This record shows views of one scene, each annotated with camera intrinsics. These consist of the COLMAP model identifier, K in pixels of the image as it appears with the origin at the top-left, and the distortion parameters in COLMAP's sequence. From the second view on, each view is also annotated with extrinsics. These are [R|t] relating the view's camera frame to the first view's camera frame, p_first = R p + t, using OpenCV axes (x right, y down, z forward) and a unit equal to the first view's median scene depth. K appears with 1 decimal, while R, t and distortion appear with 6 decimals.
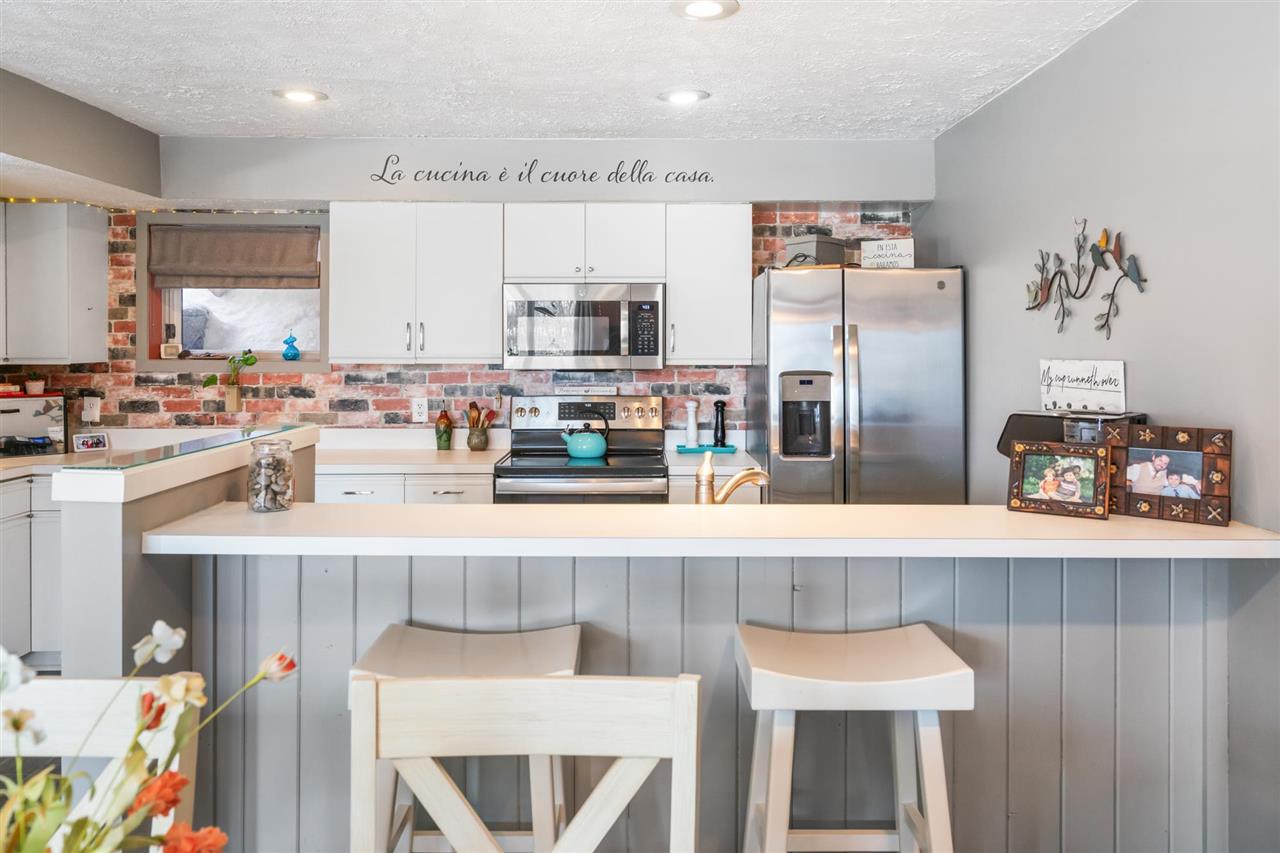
lens RADIAL K [[959.4, 0, 644.8], [0, 959.4, 344.1], [0, 0, 1]] dist [0.006862, 0.004241]
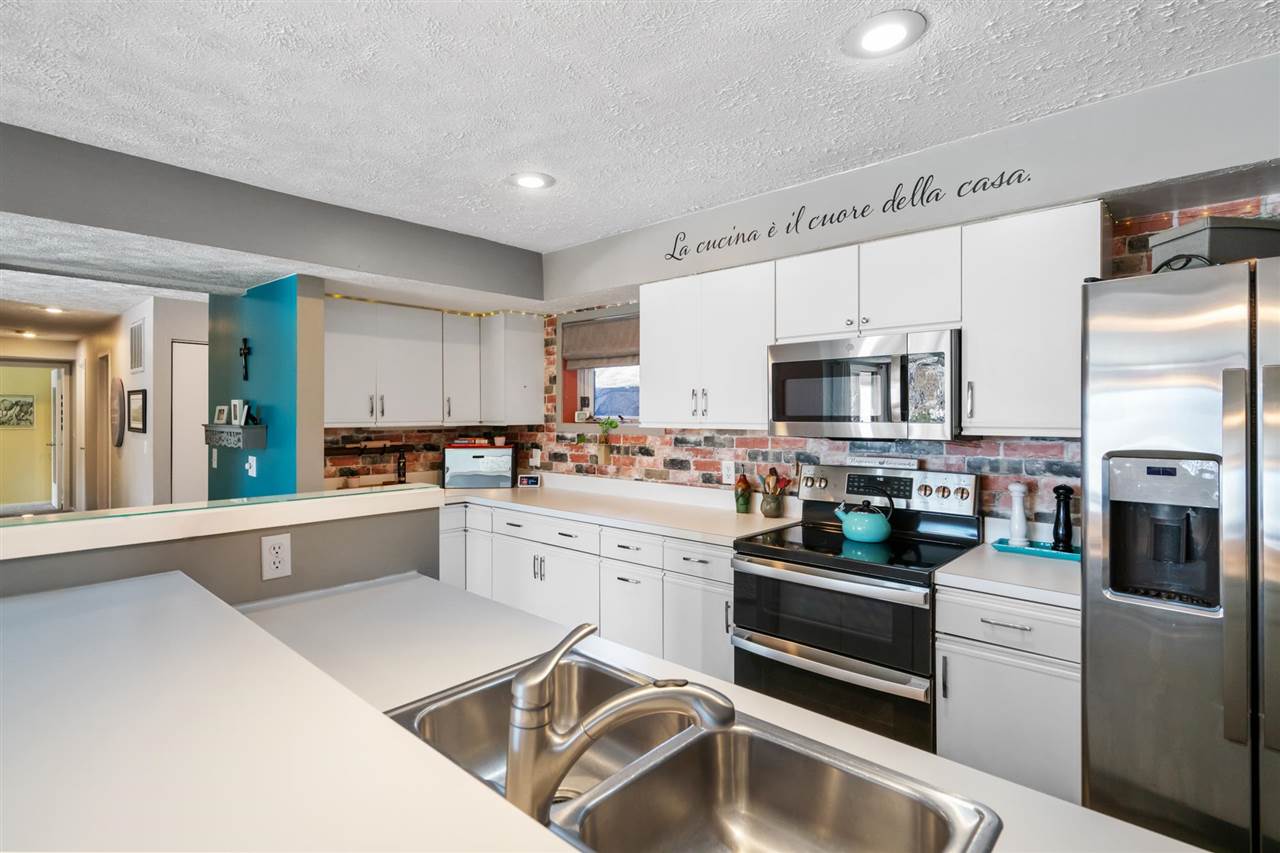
lens RADIAL K [[617.0, 0, 644.3], [0, 617.0, 413.8], [0, 0, 1]] dist [0.003998, 0.001312]
pose [[0.739075, -0.001972, -0.673620, 0.157309], [0.000449, 0.999997, -0.002434, 0.005474], [0.673623, 0.001497, 0.739073, 0.433440]]
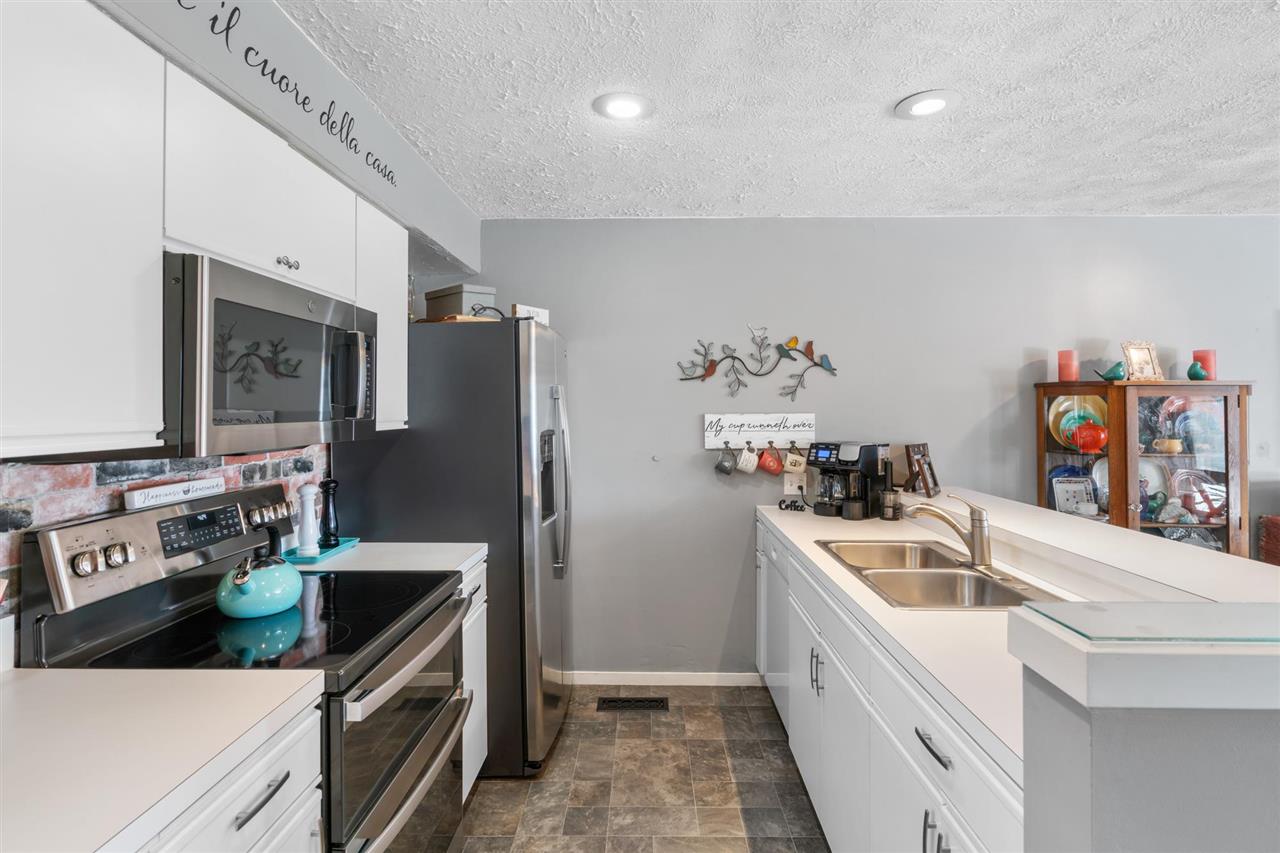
lens RADIAL K [[617.0, 0, 644.3], [0, 617.0, 413.8], [0, 0, 1]] dist [0.003998, 0.001312]
pose [[0.039782, -0.011830, 0.999138, -0.380693], [-0.000997, 0.999929, 0.011879, 0.002869], [-0.999208, -0.001469, 0.039767, 0.732359]]
